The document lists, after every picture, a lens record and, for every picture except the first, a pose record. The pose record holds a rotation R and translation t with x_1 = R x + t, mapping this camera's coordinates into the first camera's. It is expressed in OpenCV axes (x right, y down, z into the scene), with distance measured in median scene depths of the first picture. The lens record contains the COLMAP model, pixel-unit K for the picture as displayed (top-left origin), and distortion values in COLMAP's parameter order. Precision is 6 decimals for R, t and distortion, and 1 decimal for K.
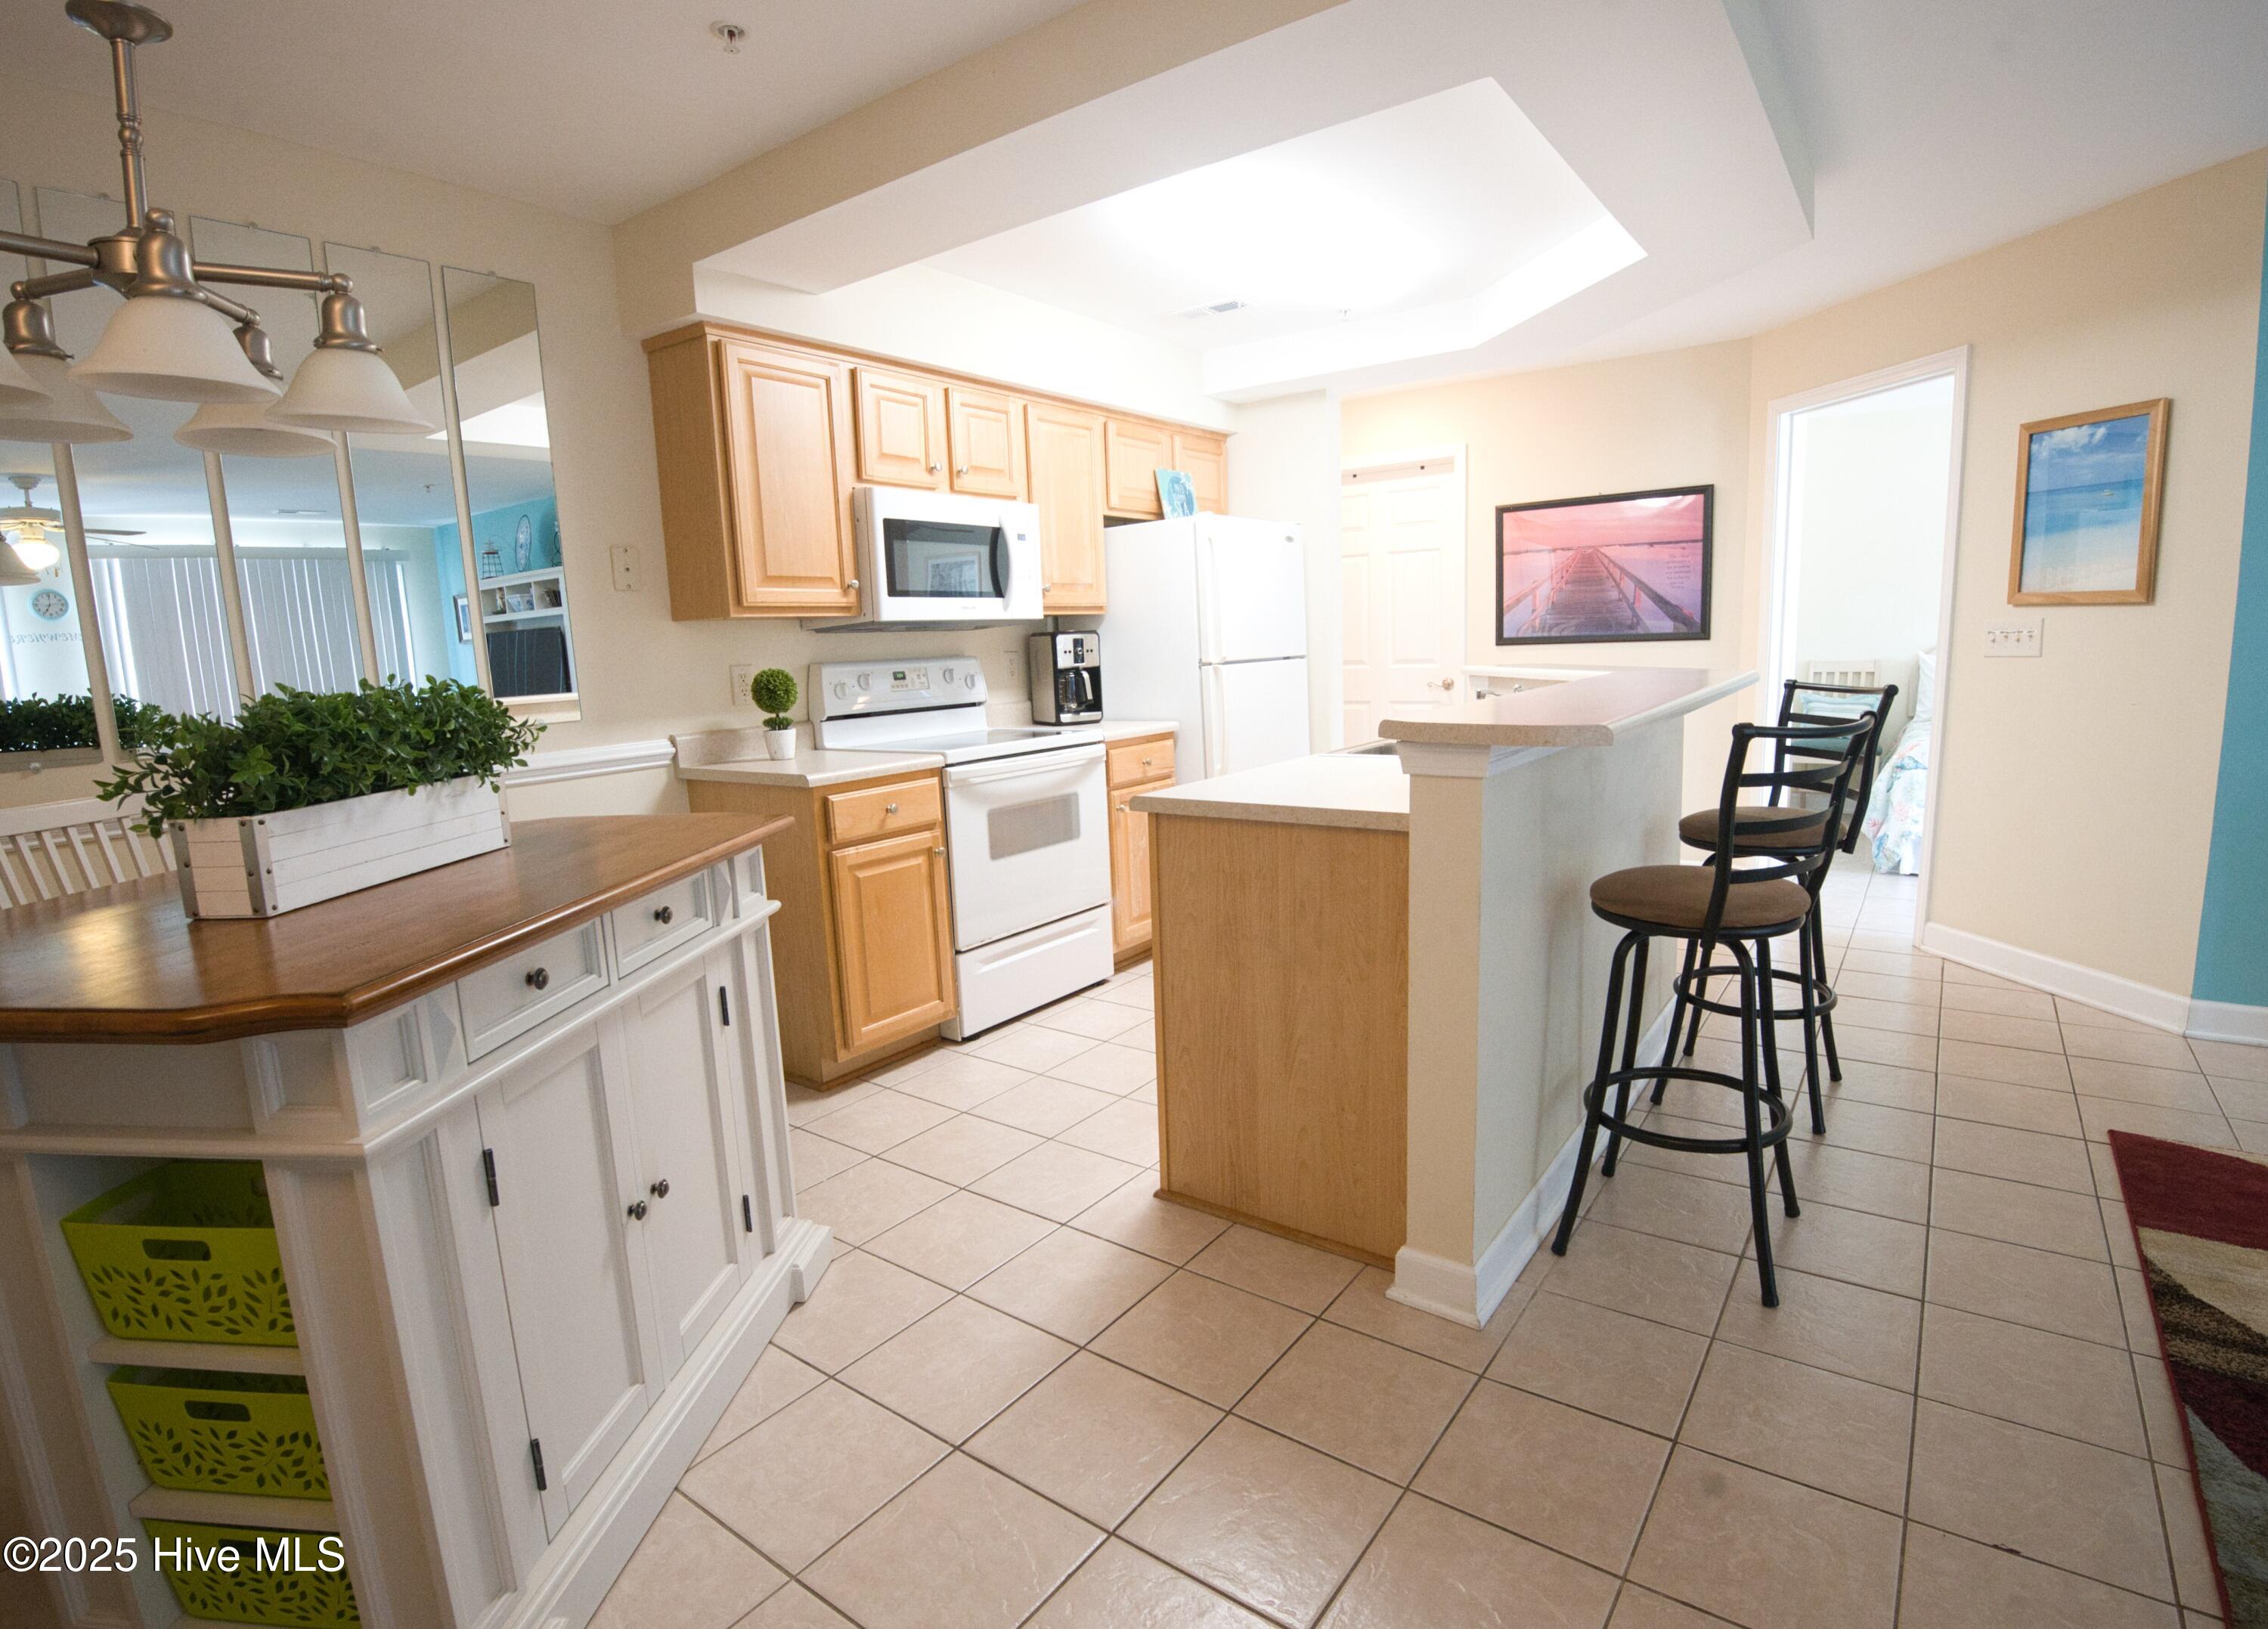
lens RADIAL K [[1113.4, 0, 1157.7], [0, 1113.4, 833.2], [0, 0, 1]] dist [-0.040991, -0.000793]
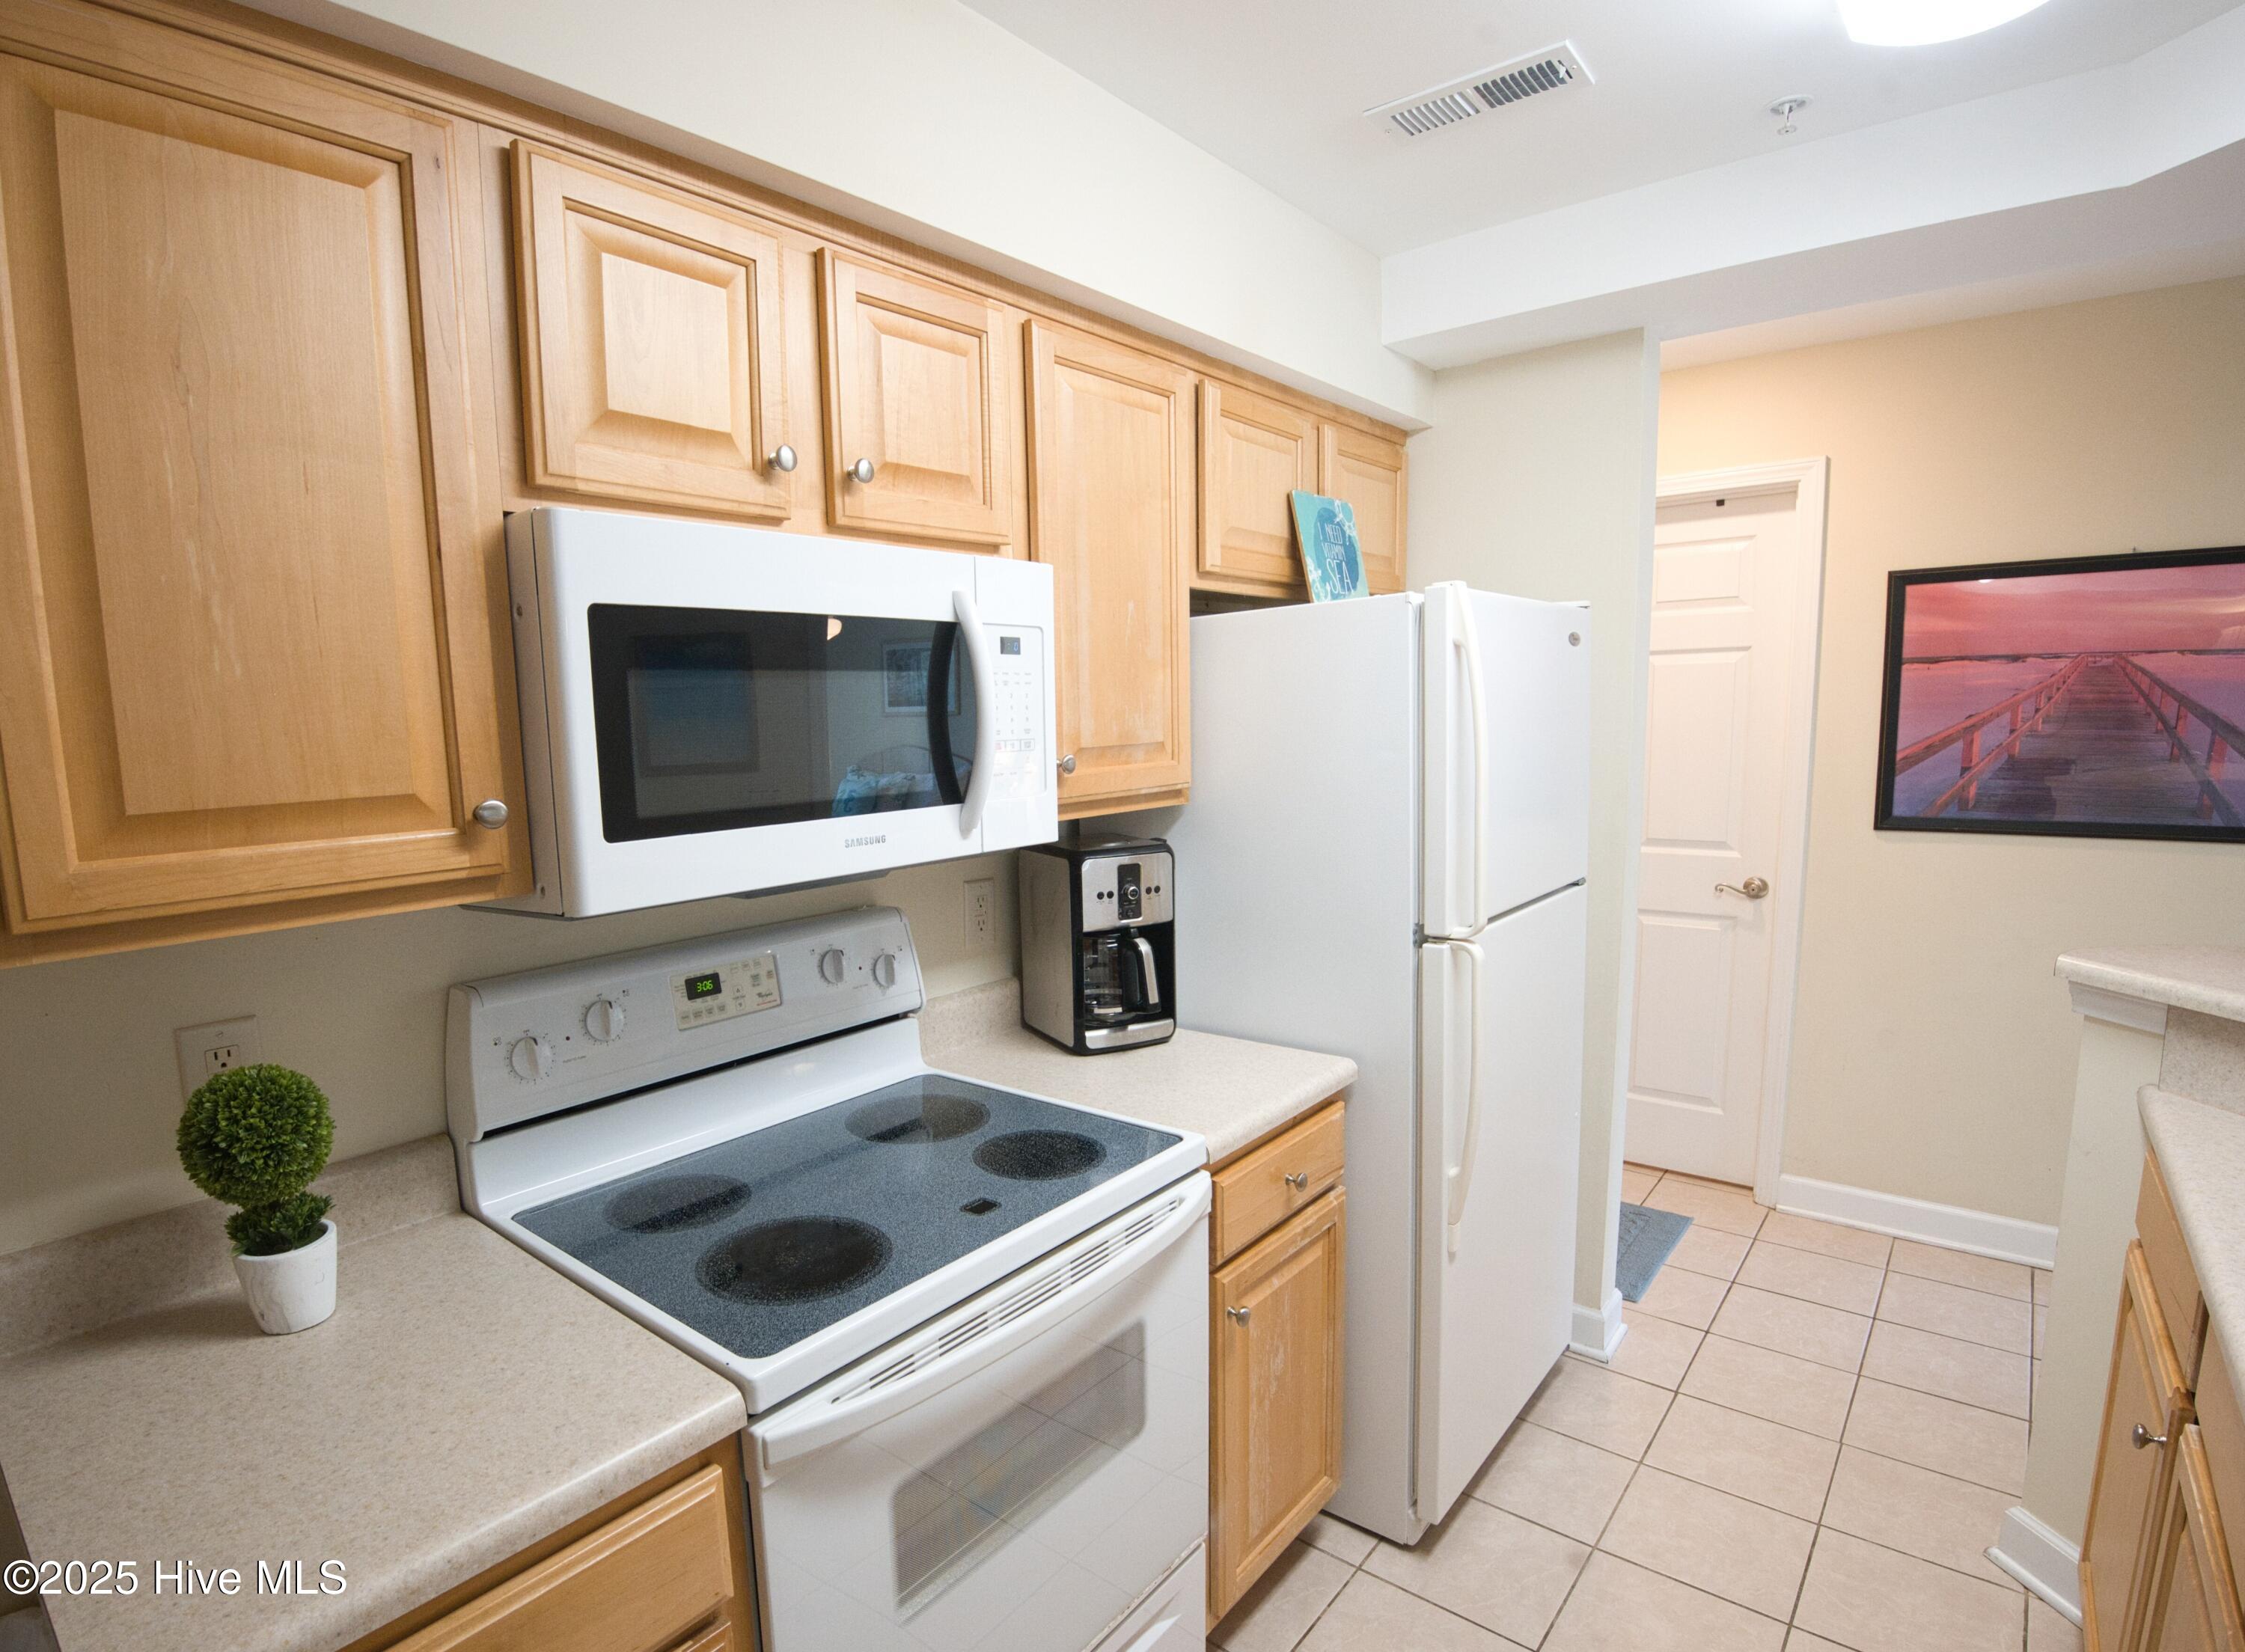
lens RADIAL K [[1140.8, 0, 997.9], [0, 1140.8, 883.9], [0, 0, 1]] dist [-0.043316, -0.002623]
pose [[0.993049, 0.022487, -0.115535, -0.088115], [-0.025153, 0.999449, -0.021666, -0.194700], [0.114984, 0.024421, 0.993067, 0.673320]]
